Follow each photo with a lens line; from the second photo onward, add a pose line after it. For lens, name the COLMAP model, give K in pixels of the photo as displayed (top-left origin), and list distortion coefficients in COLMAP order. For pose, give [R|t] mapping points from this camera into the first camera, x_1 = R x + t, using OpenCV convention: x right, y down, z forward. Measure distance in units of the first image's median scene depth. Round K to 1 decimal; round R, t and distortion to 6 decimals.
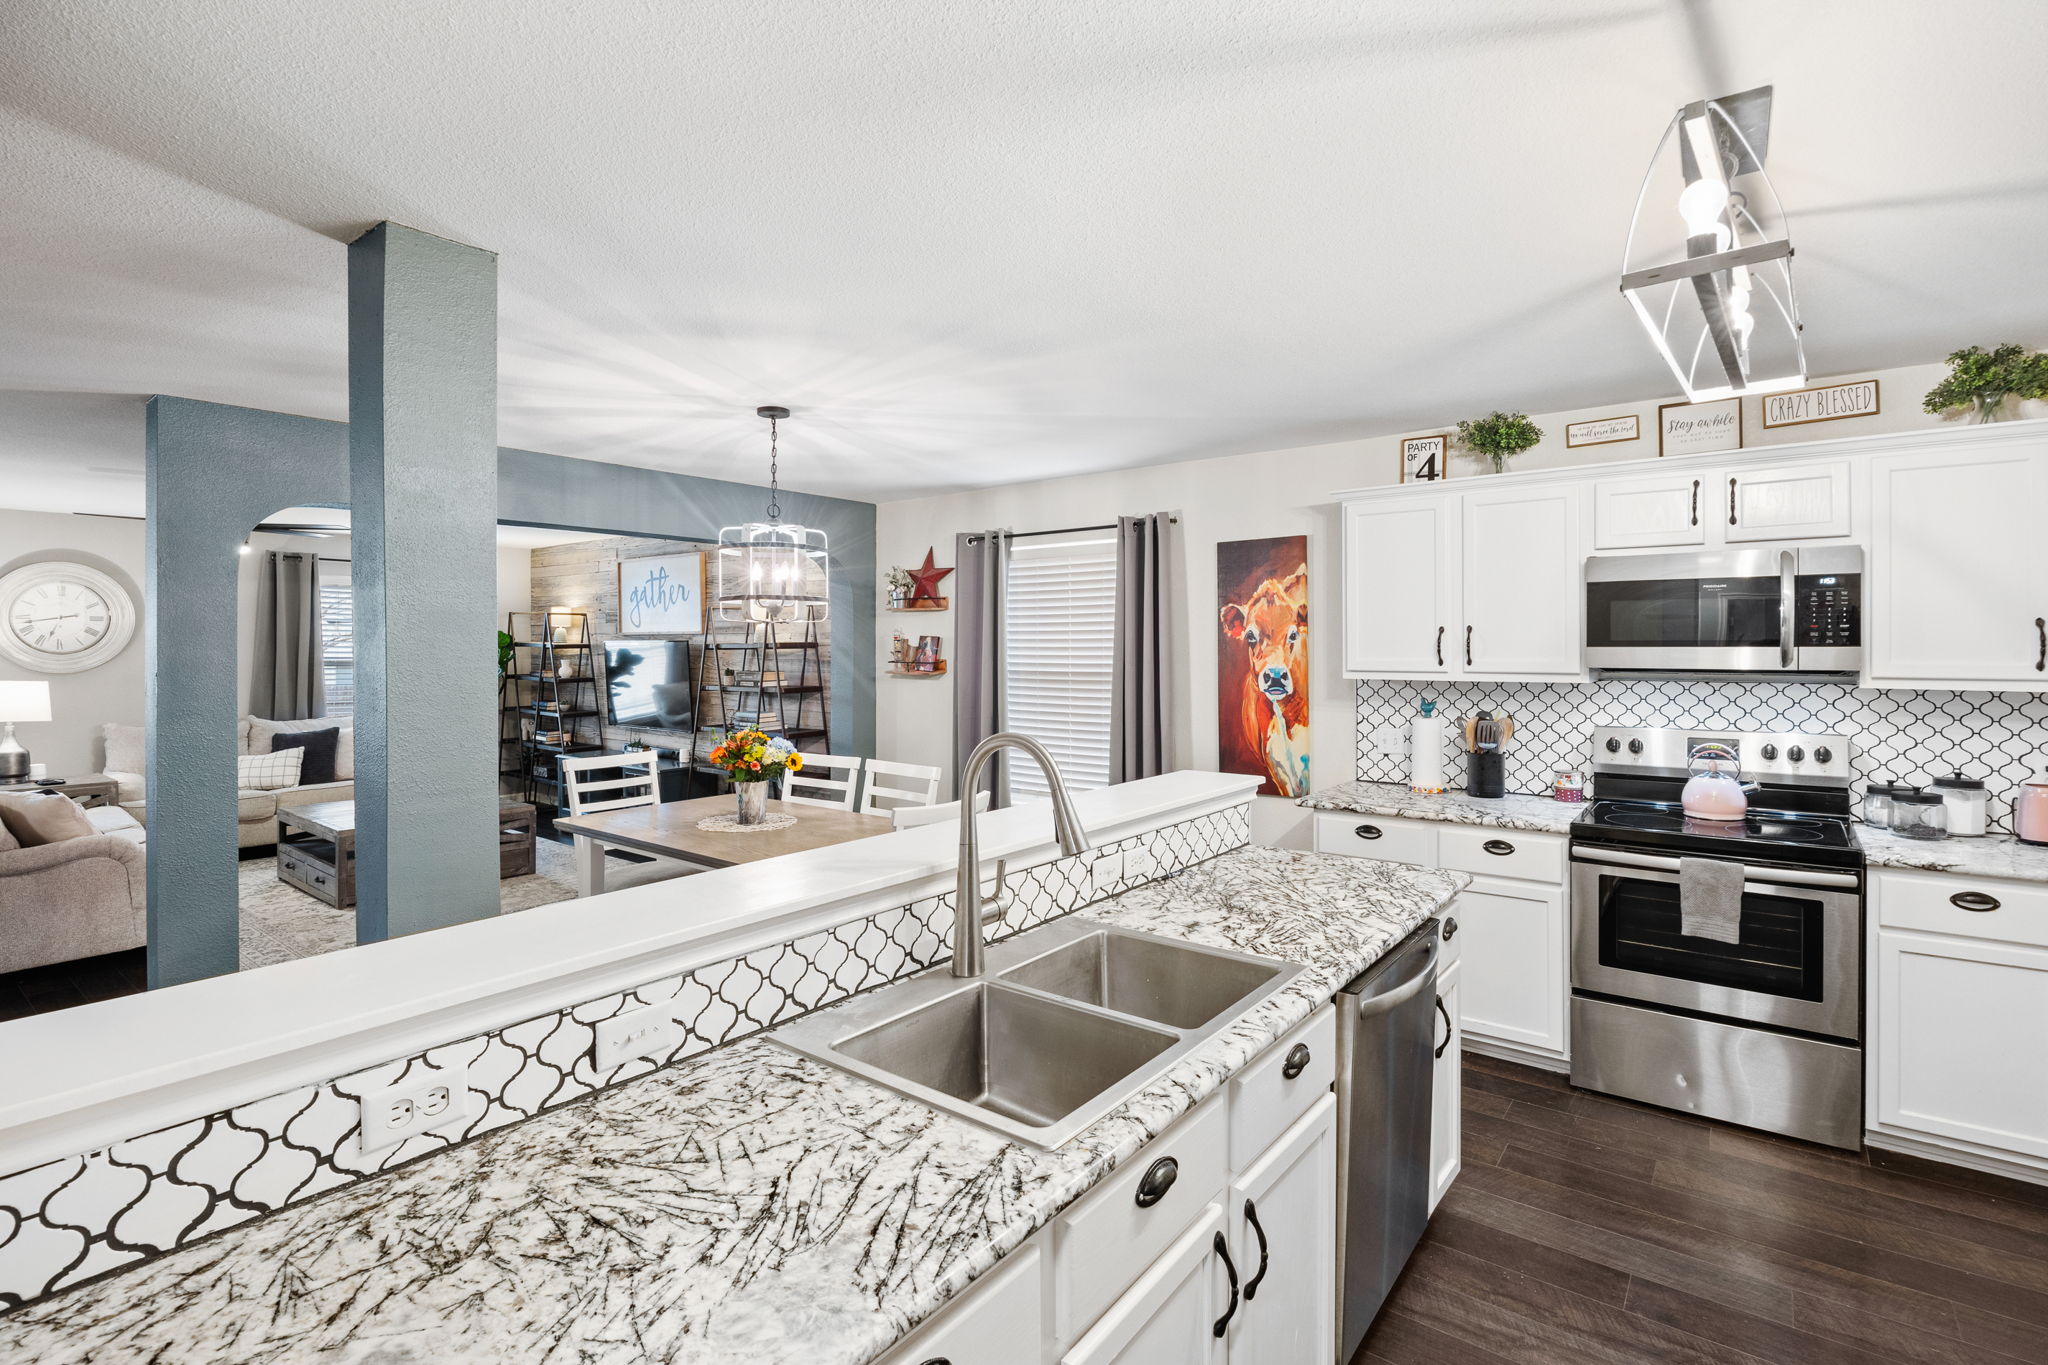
lens RADIAL K [[987.8, 0, 1036.7], [0, 987.8, 665.1], [0, 0, 1]] dist [-0.000812, -0.000542]
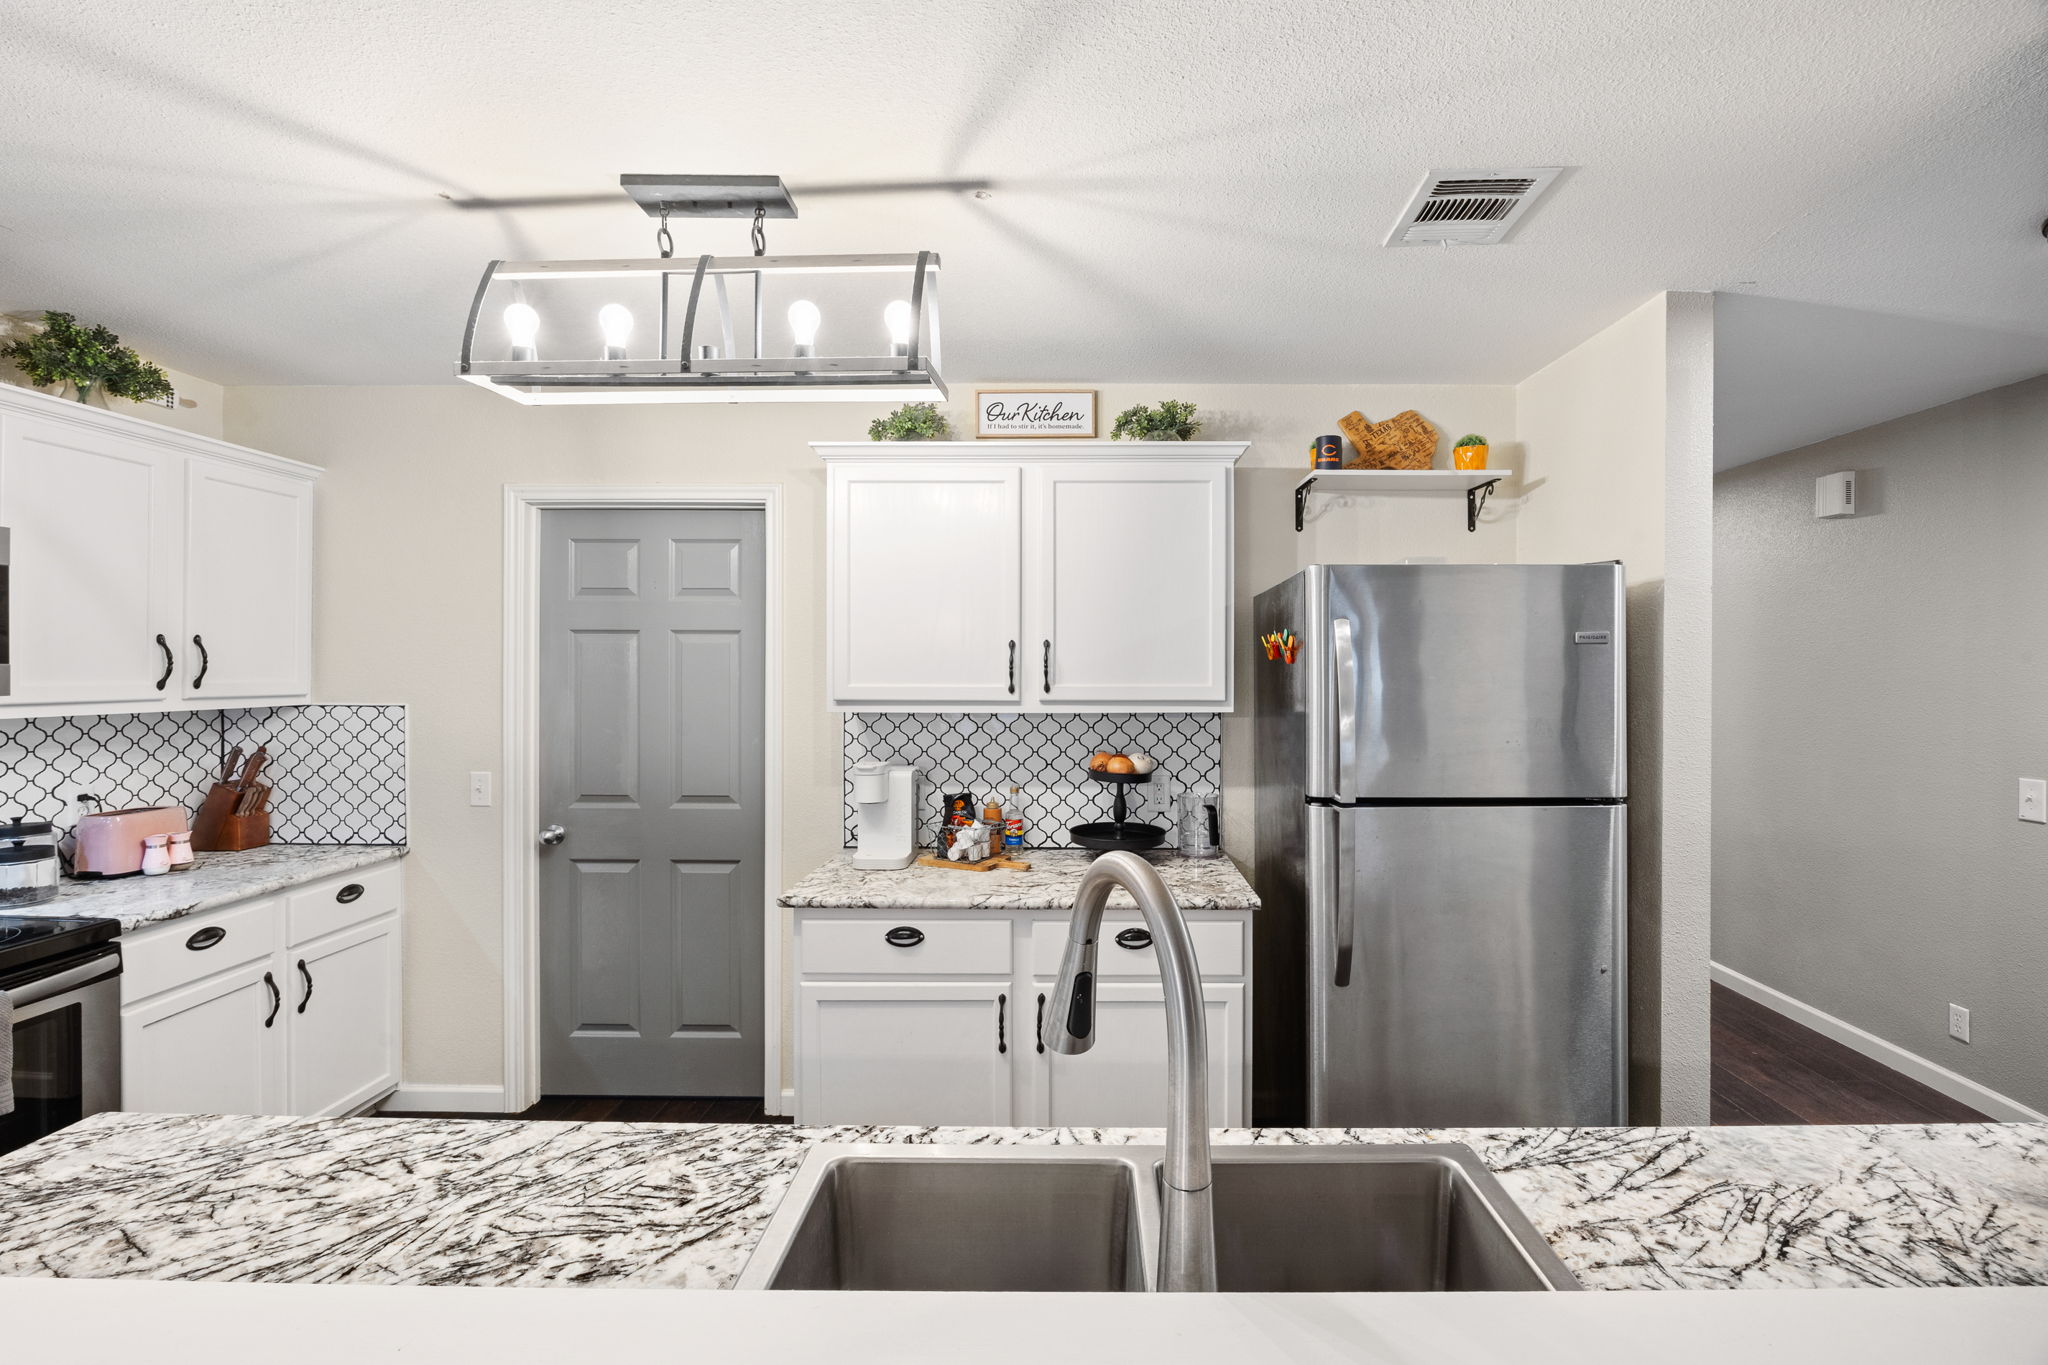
lens RADIAL K [[987.8, 0, 1040.5], [0, 987.8, 673.2], [0, 0, 1]] dist [-0.000812, -0.000542]
pose [[-0.631962, -0.005177, 0.774982, -0.499005], [0.008207, 0.999877, 0.013371, -0.024793], [-0.774956, 0.014810, -0.631842, 1.957193]]
